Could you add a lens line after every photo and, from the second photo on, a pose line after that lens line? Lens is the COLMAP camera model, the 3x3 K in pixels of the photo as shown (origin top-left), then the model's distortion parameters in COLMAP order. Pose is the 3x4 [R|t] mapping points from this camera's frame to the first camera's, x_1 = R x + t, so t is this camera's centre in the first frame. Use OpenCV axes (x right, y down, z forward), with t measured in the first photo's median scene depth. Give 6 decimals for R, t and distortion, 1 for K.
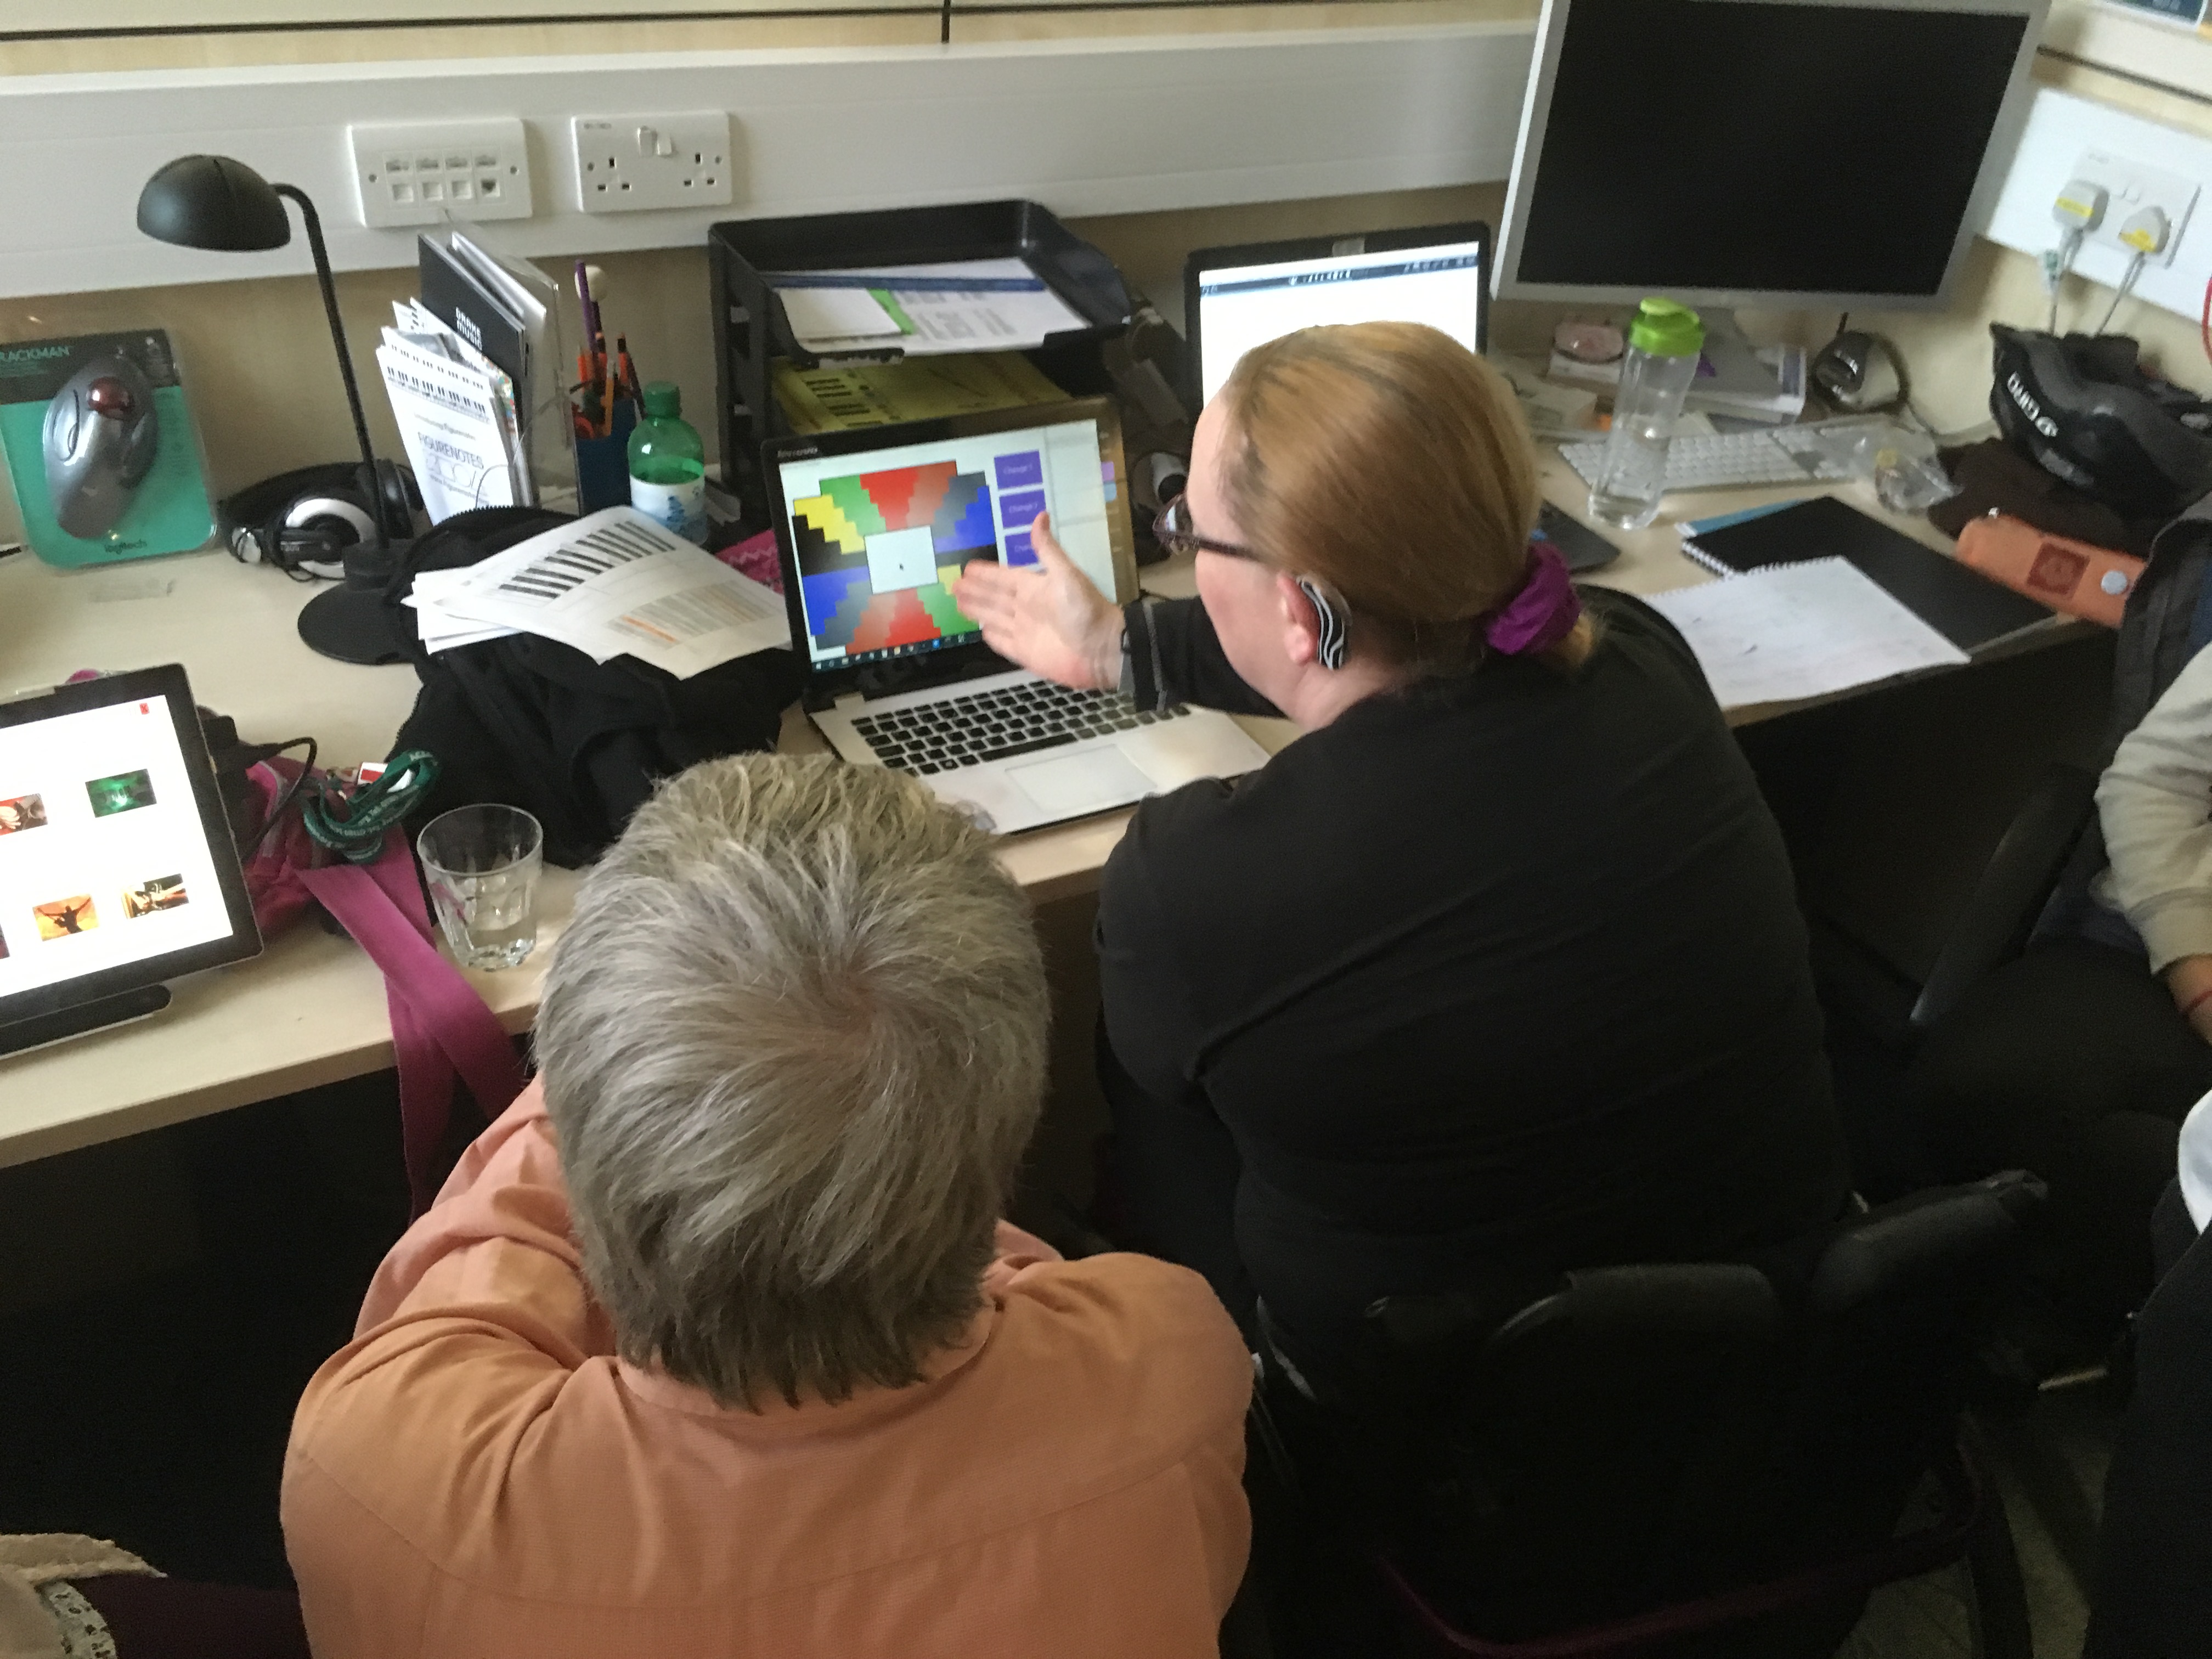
lens RADIAL K [[1839.3, 0, 1106.0], [0, 1839.3, 829.5], [0, 0, 1]] dist [0.069656, -0.106625]
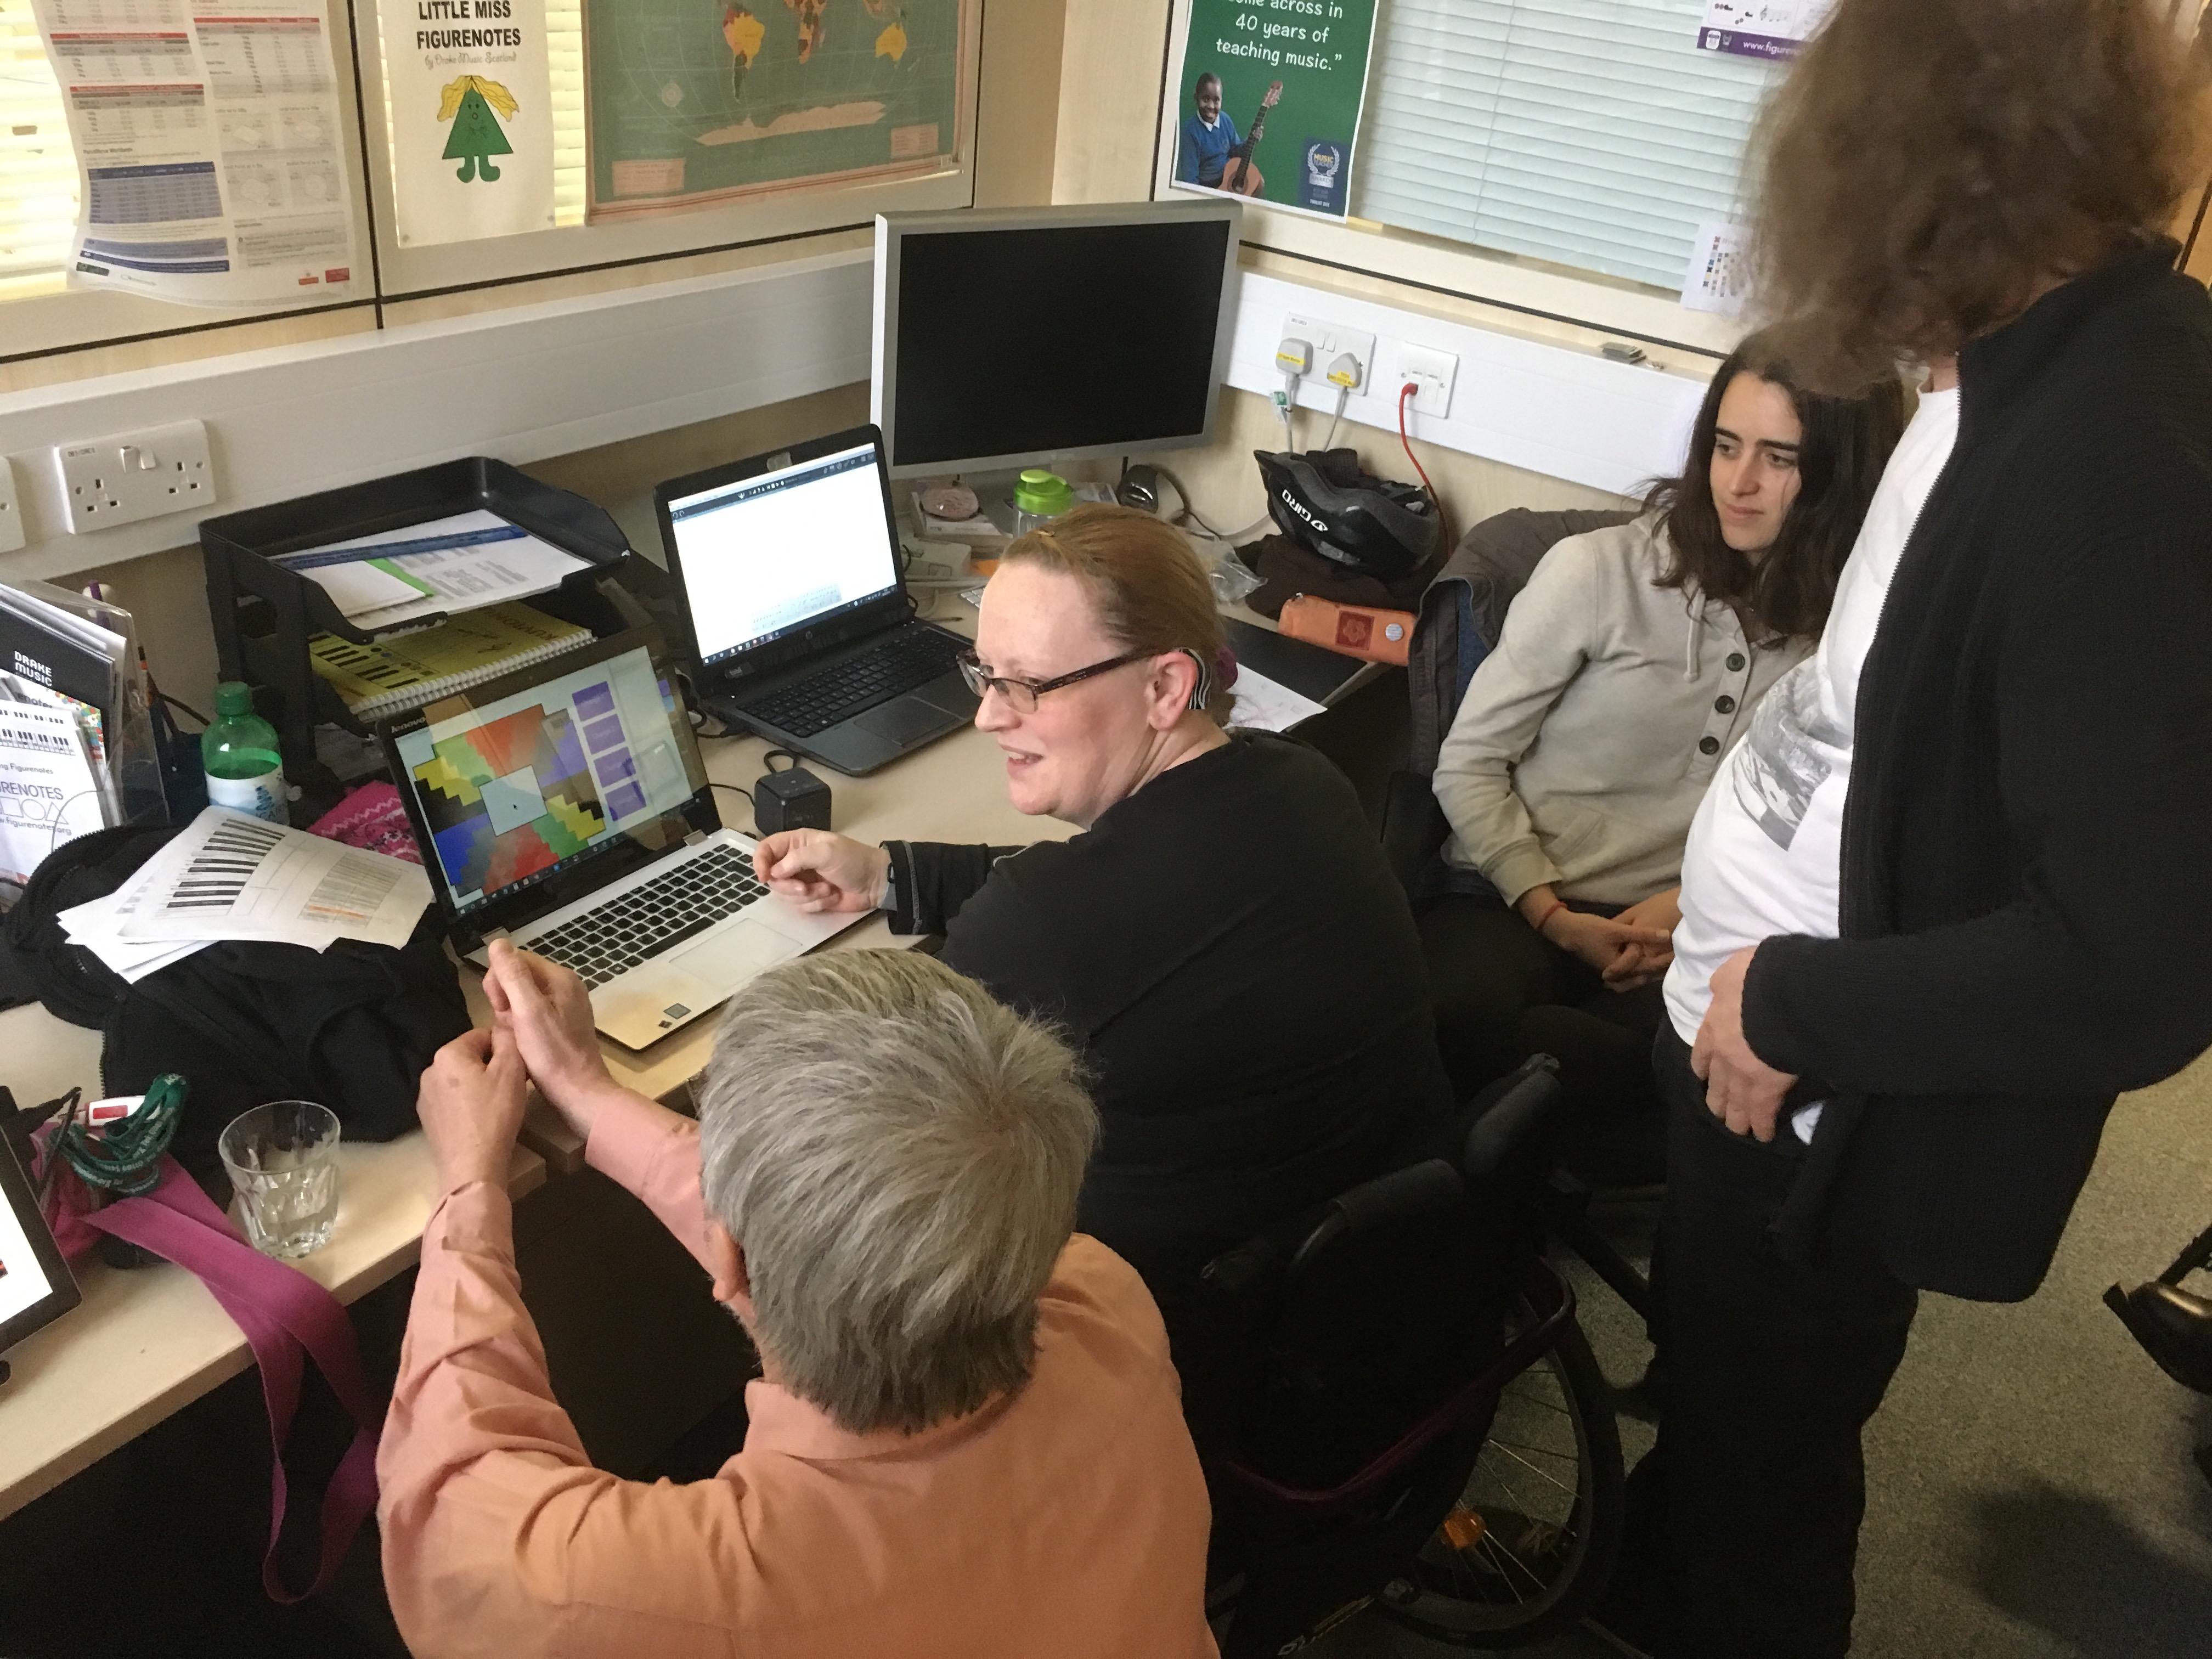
lens RADIAL K [[1868.2, 0, 1106.0], [0, 1868.2, 829.5], [0, 0, 1]] dist [0.006574, -0.003697]
pose [[0.889900, -0.211813, 0.403997, -0.222634], [0.236112, 0.971667, -0.010654, -0.030427], [-0.390294, 0.104869, 0.914698, -0.138069]]
